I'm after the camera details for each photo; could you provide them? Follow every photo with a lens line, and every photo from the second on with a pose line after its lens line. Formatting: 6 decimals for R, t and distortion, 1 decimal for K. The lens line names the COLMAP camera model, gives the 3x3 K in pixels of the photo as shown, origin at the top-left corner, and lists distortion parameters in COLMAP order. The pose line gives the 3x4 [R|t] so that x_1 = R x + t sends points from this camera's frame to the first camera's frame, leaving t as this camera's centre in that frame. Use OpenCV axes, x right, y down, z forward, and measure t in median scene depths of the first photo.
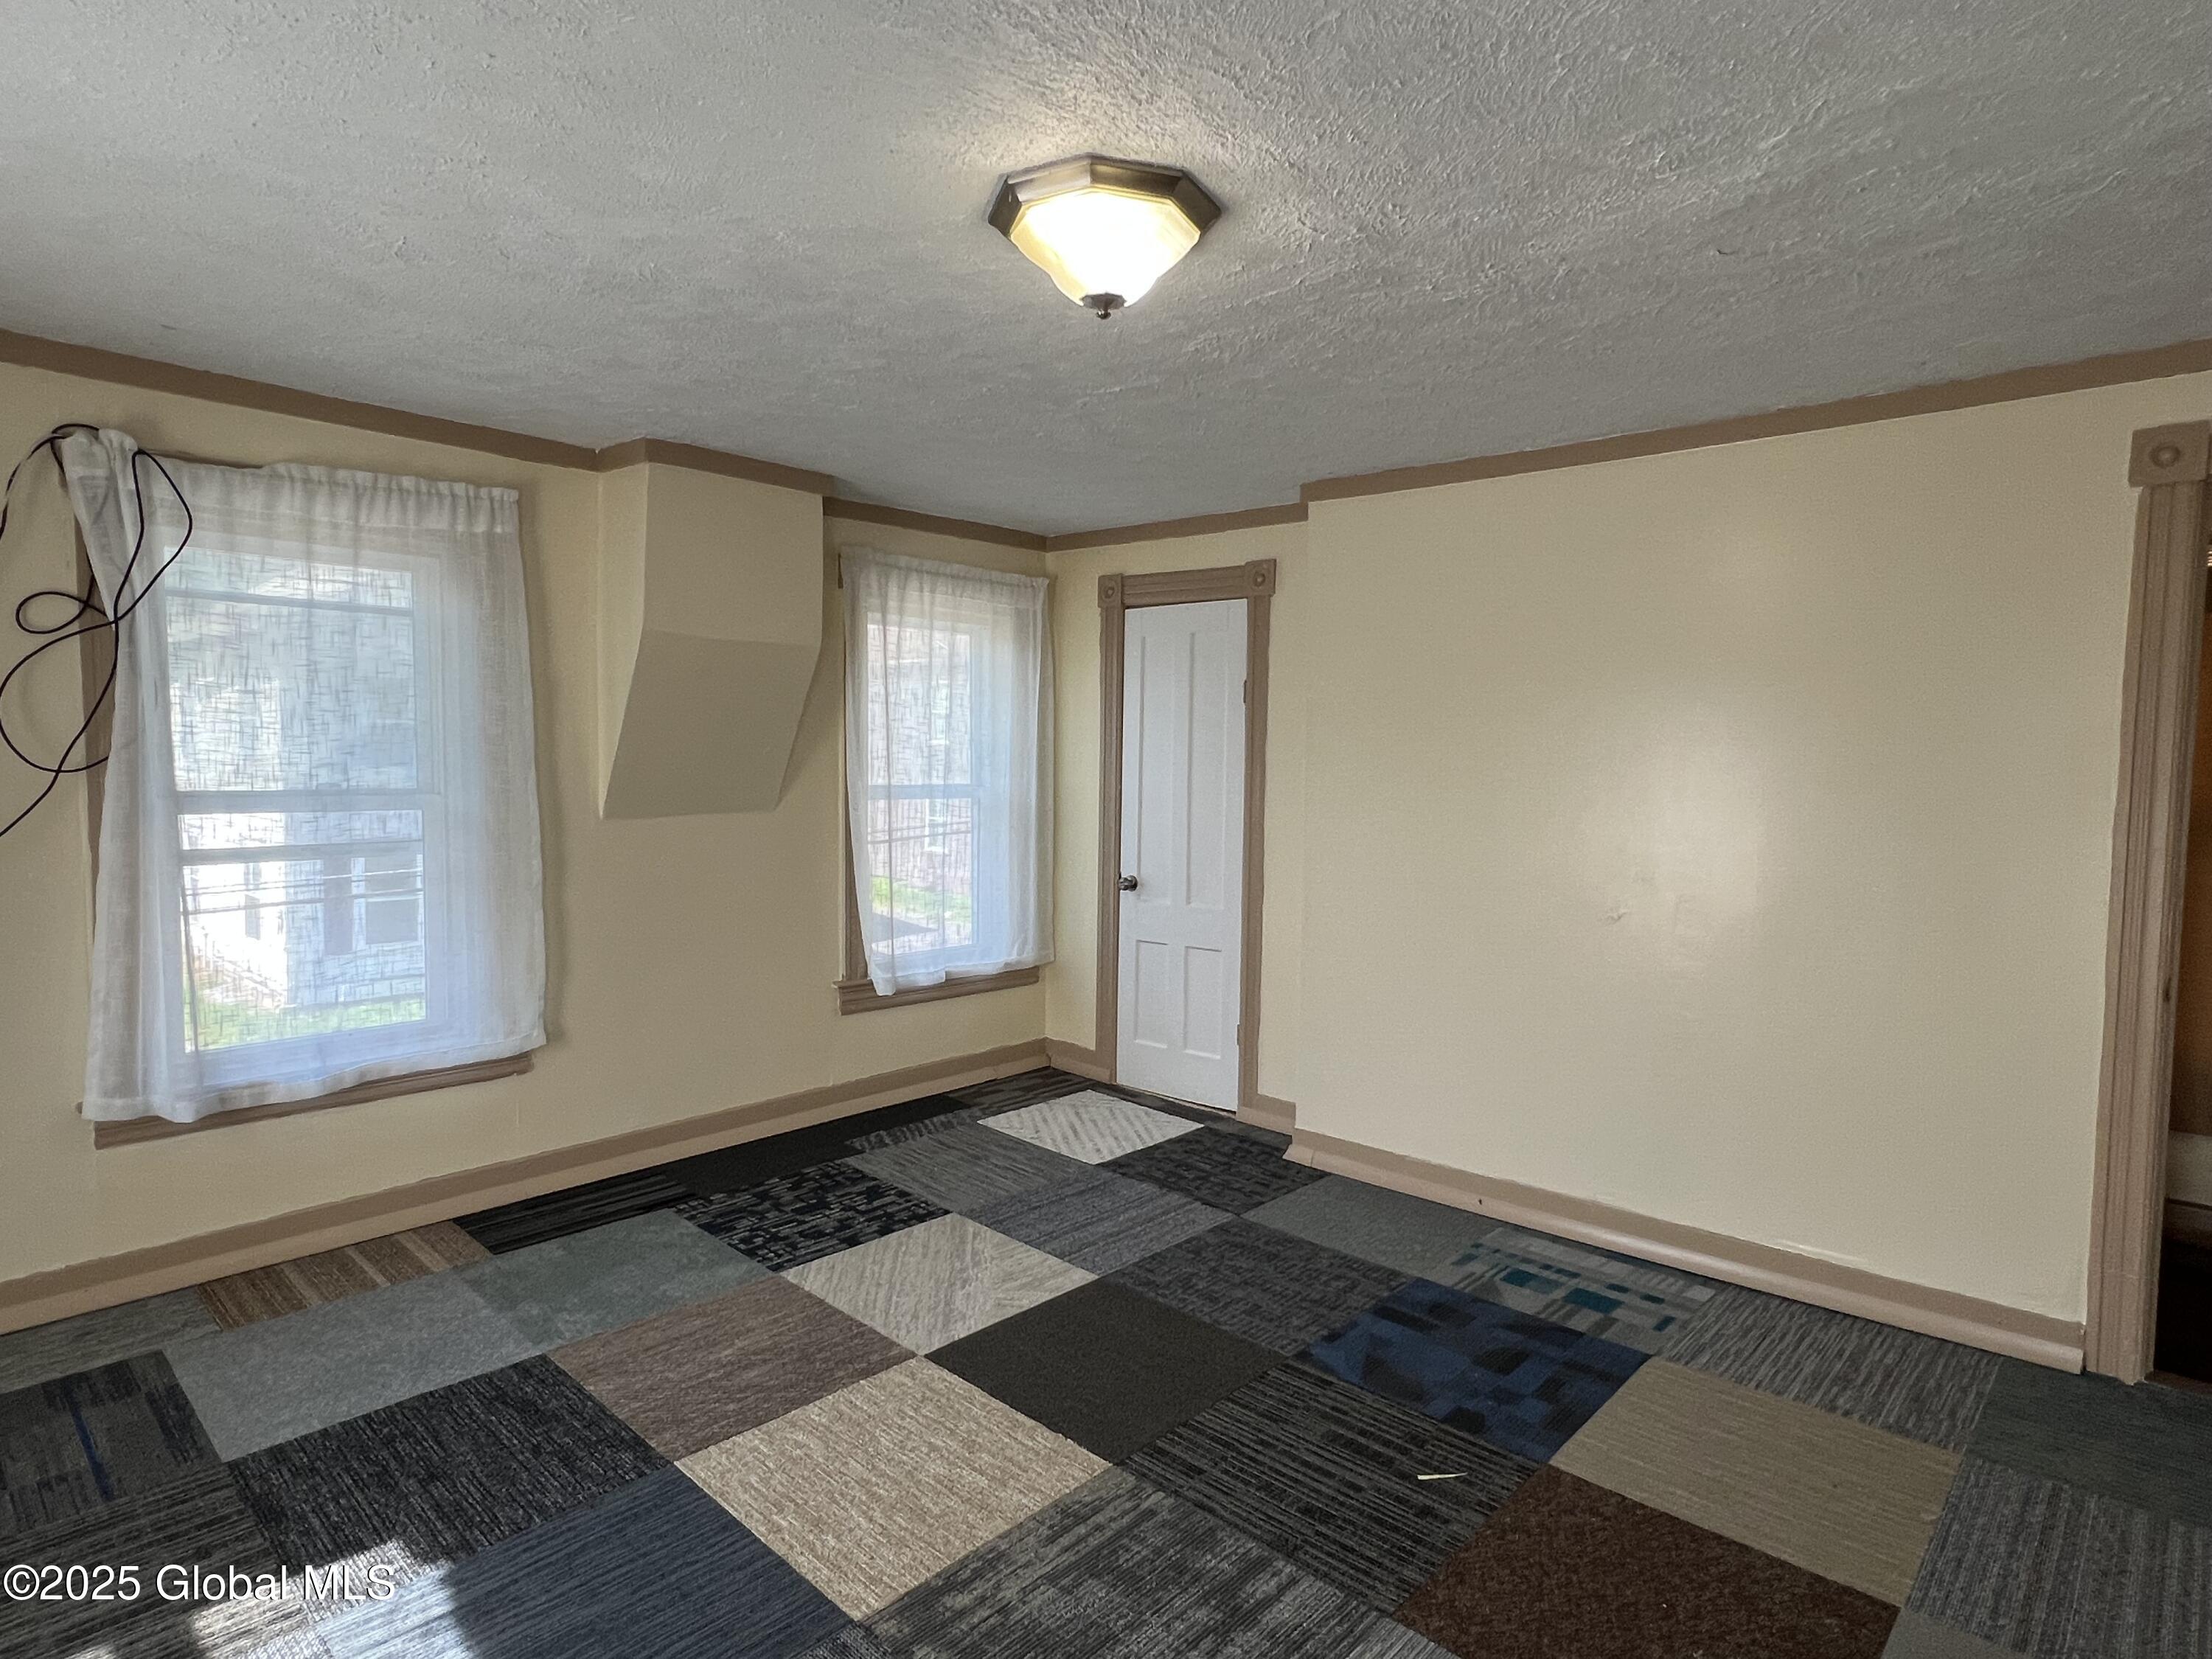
lens RADIAL K [[1214.8, 0, 1101.3], [0, 1214.8, 832.1], [0, 0, 1]] dist [-0.002147, 0.001053]
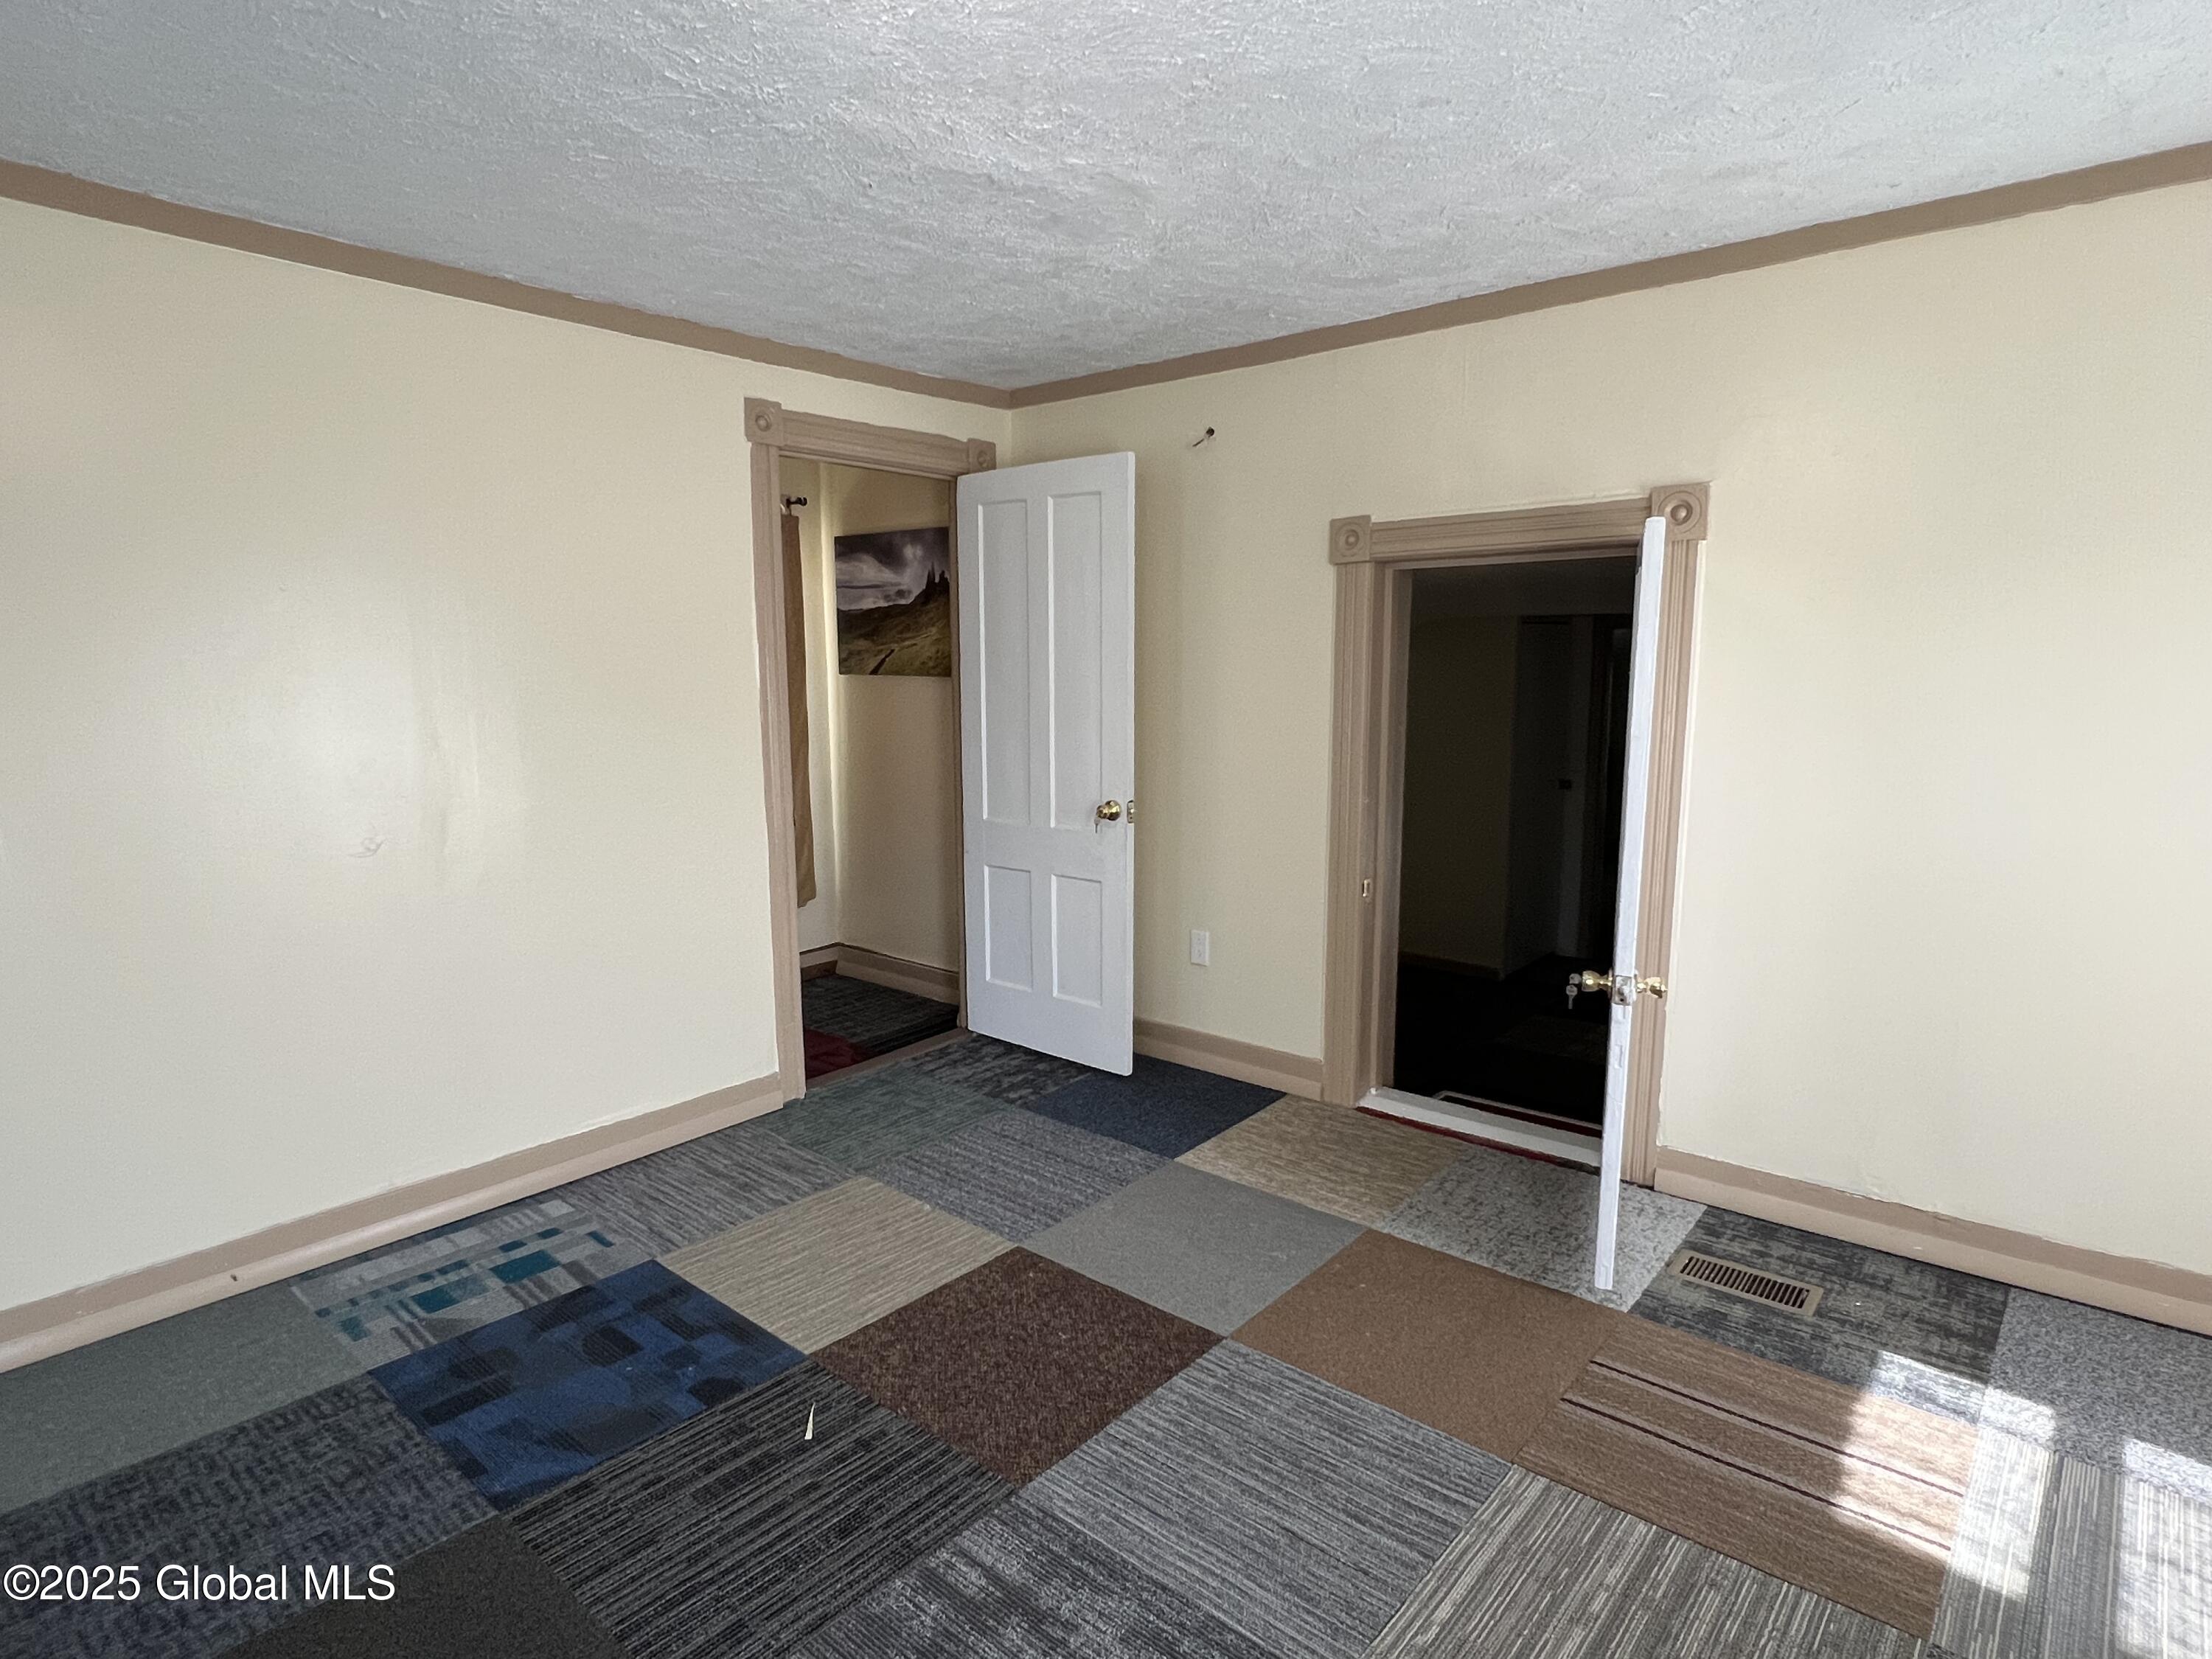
lens RADIAL K [[1214.8, 0, 1109.8], [0, 1214.8, 829.2], [0, 0, 1]] dist [-0.002147, 0.001053]
pose [[-0.042173, -0.149187, 0.987909, -0.440347], [0.062582, 0.986453, 0.151638, -0.038085], [-0.997148, 0.068220, -0.032265, 0.573459]]
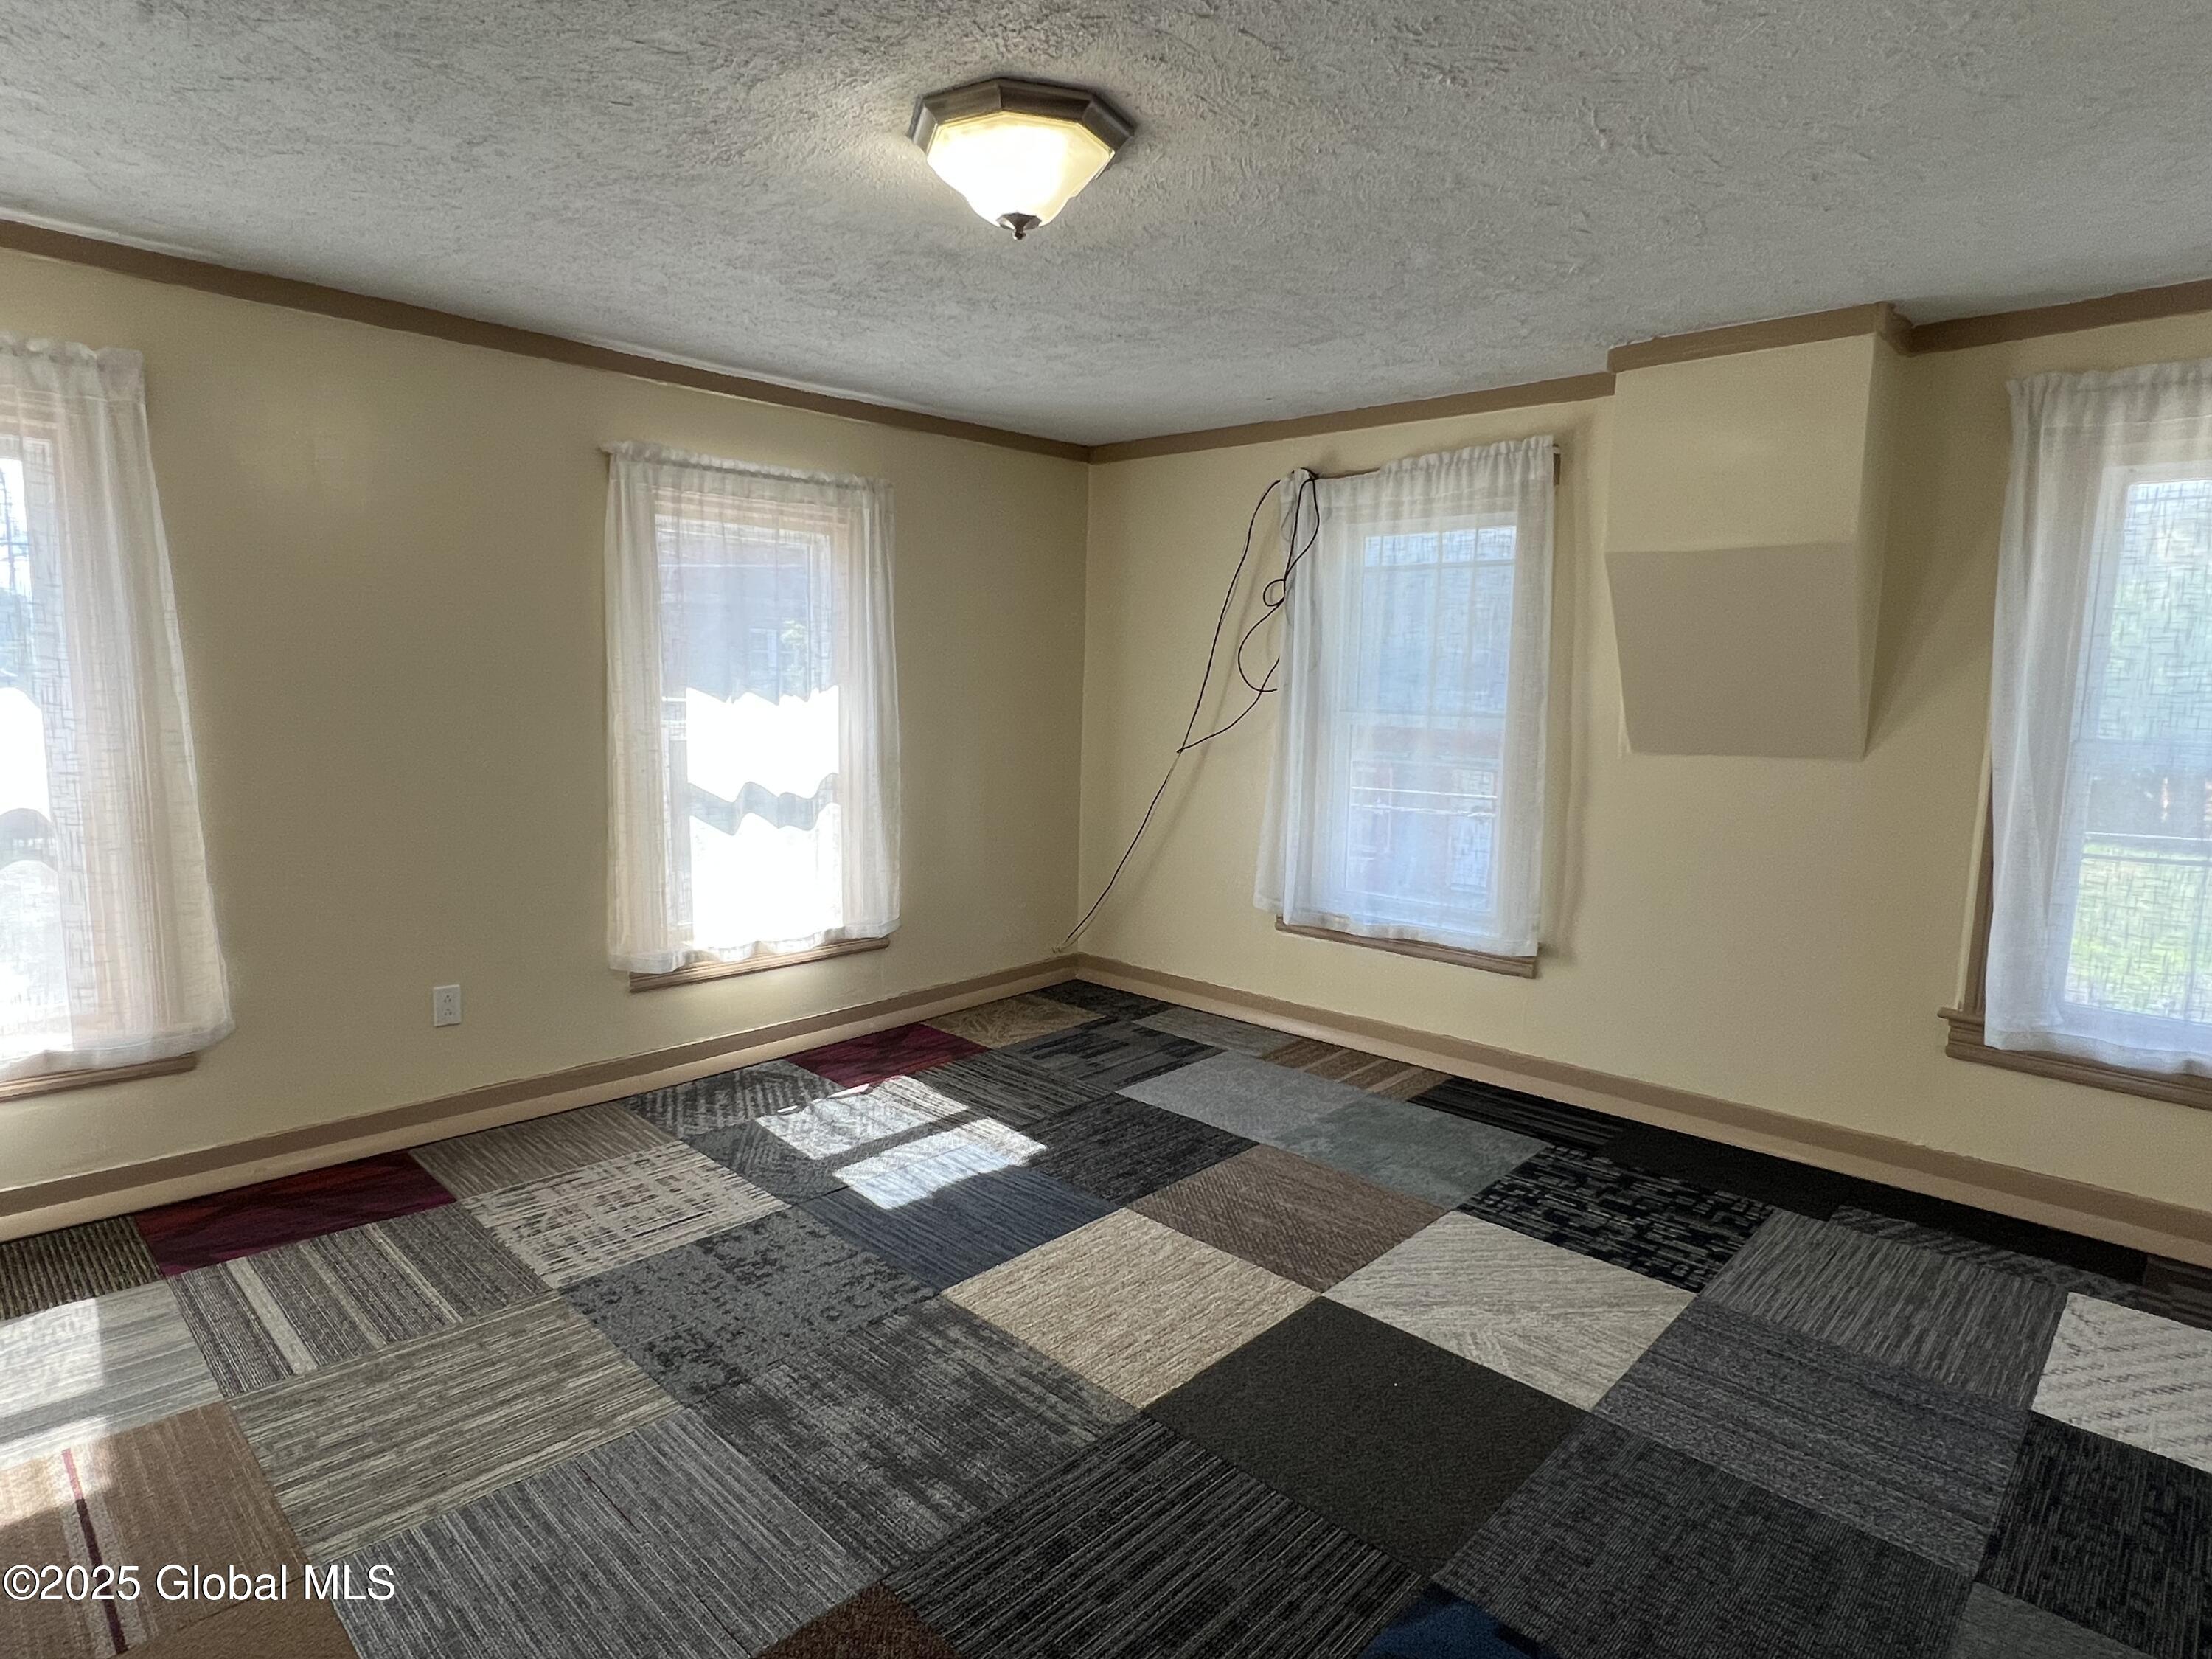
lens RADIAL K [[1214.8, 0, 1101.2], [0, 1214.8, 832.2], [0, 0, 1]] dist [-0.002147, 0.001053]
pose [[-0.015332, 0.116242, -0.993103, 0.686293], [-0.083160, 0.989630, 0.117120, -0.030467], [0.996418, 0.084382, -0.005507, 0.705231]]
